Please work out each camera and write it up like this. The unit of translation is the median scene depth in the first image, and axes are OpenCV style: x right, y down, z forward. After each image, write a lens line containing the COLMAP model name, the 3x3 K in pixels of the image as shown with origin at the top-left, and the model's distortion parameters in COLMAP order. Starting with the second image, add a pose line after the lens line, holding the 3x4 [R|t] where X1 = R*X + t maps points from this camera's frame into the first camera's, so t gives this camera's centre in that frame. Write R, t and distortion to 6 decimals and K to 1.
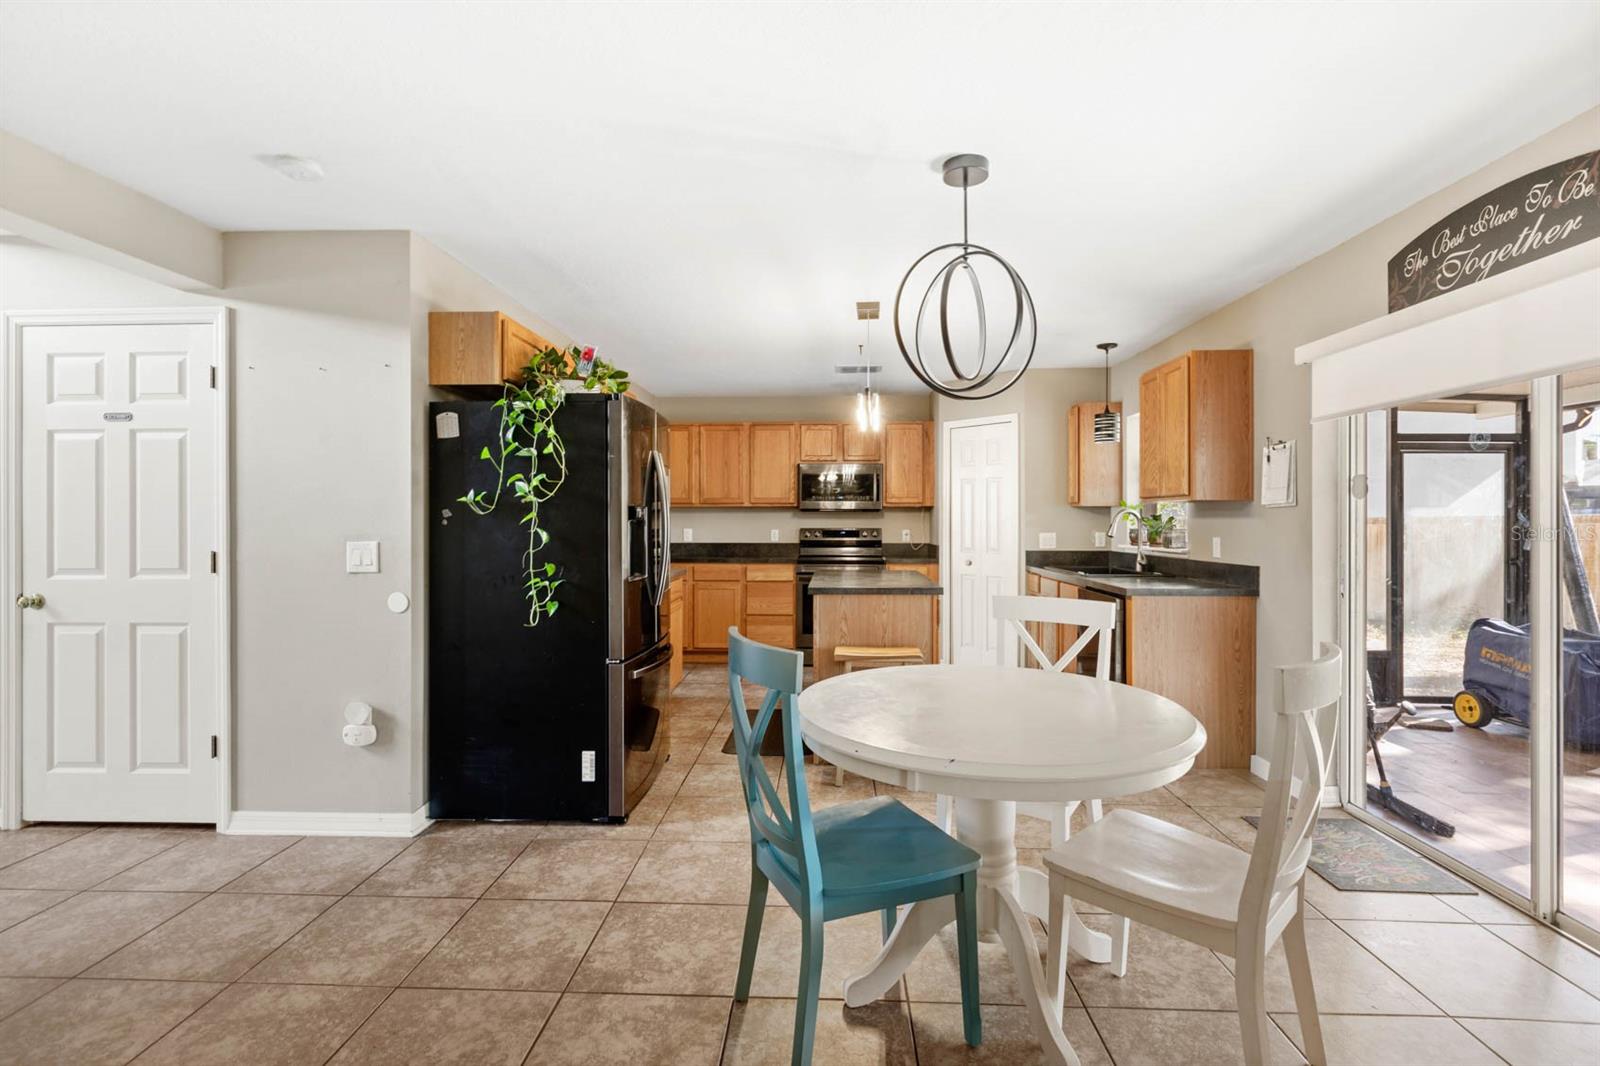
lens RADIAL K [[736.3, 0, 794.6], [0, 736.3, 526.2], [0, 0, 1]] dist [0.000625, -0.001549]
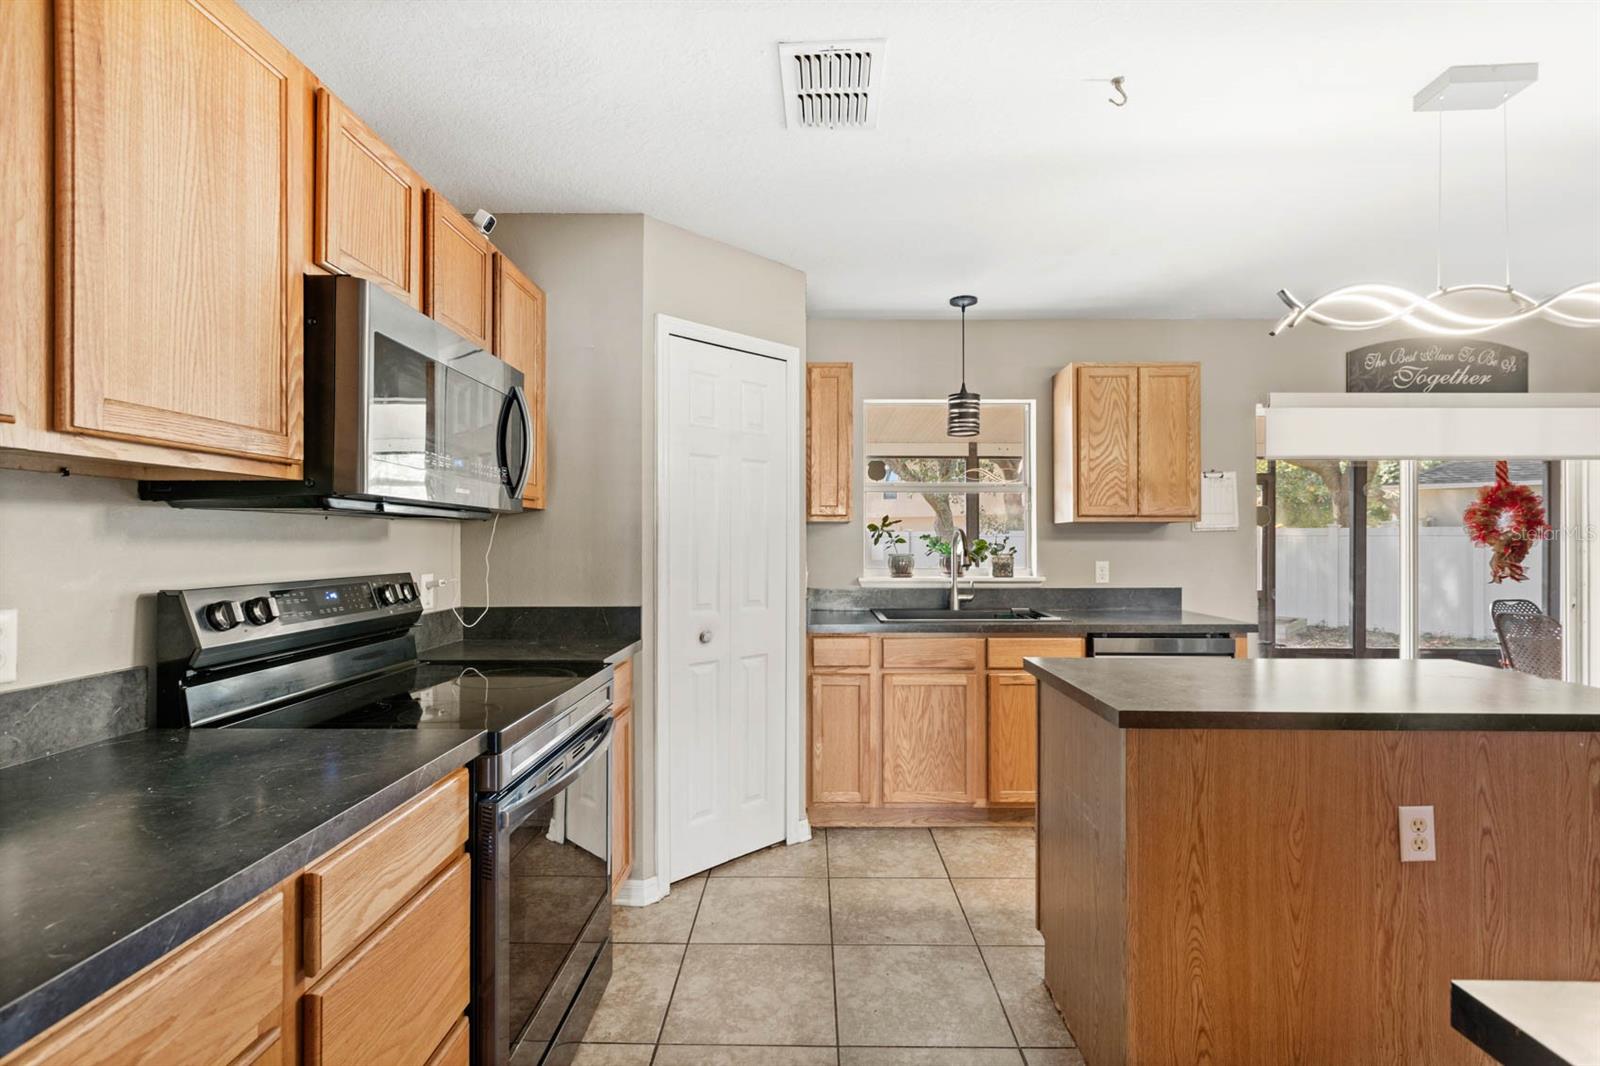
lens RADIAL K [[736.3, 0, 803.8], [0, 736.3, 541.6], [0, 0, 1]] dist [0.000625, -0.001549]
pose [[-0.051978, -0.003182, 0.998643, -0.218047], [0.009331, 0.999950, 0.003672, -0.010920], [-0.998605, 0.009509, -0.051946, 0.918848]]
